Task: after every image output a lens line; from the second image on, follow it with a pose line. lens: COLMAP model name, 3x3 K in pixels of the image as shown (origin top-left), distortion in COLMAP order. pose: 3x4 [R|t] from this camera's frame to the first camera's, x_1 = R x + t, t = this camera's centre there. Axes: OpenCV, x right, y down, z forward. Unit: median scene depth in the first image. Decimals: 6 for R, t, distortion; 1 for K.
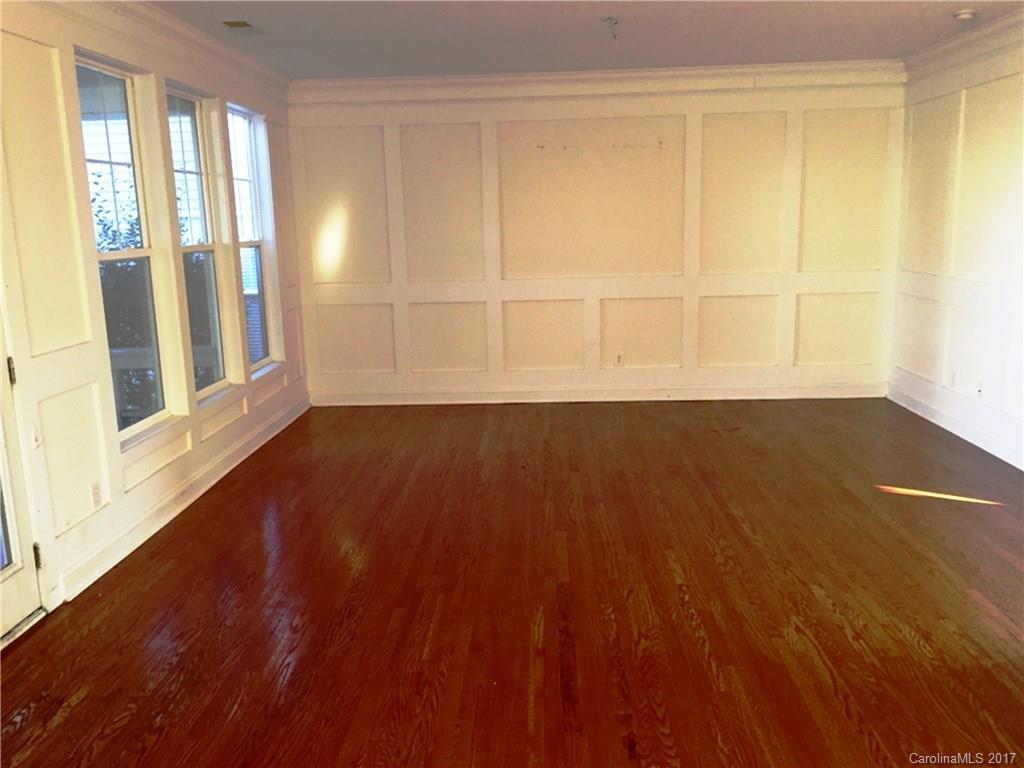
lens RADIAL K [[869.0, 0, 512.0], [0, 869.0, 384.0], [0, 0, 1]] dist [0.084861, -0.116490]
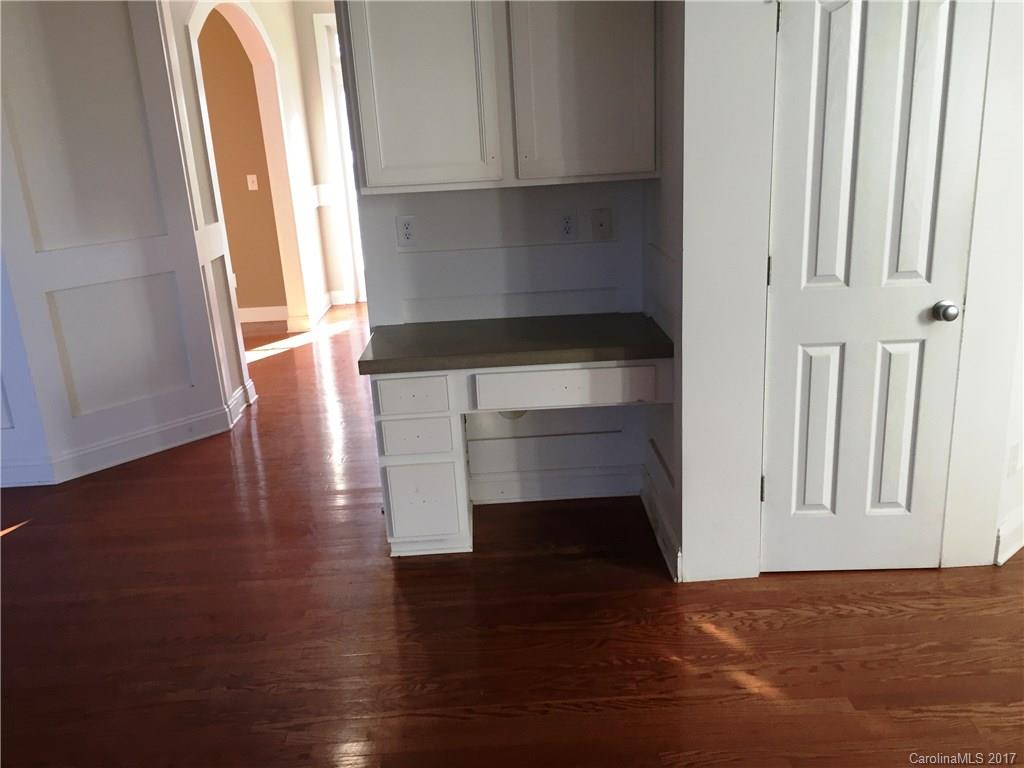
lens RADIAL K [[869.0, 0, 512.0], [0, 869.0, 384.0], [0, 0, 1]] dist [0.084861, -0.116490]
pose [[-0.056244, -0.261064, 0.963682, -0.258660], [0.240758, 0.933180, 0.266853, -0.109471], [-0.968954, 0.247022, 0.010367, 0.671930]]
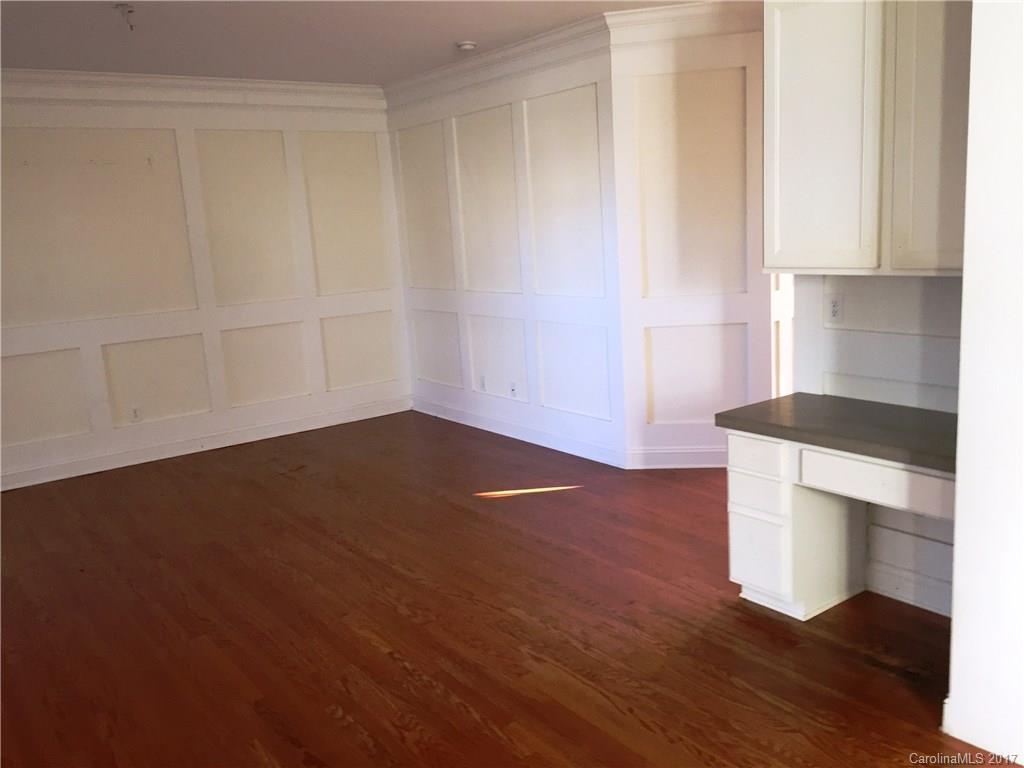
lens RADIAL K [[869.0, 0, 512.0], [0, 869.0, 384.0], [0, 0, 1]] dist [0.084861, -0.116490]
pose [[0.782863, -0.137616, 0.606785, -0.208010], [0.156447, 0.987439, 0.022102, -0.037308], [-0.602205, 0.077627, 0.794559, 0.207614]]
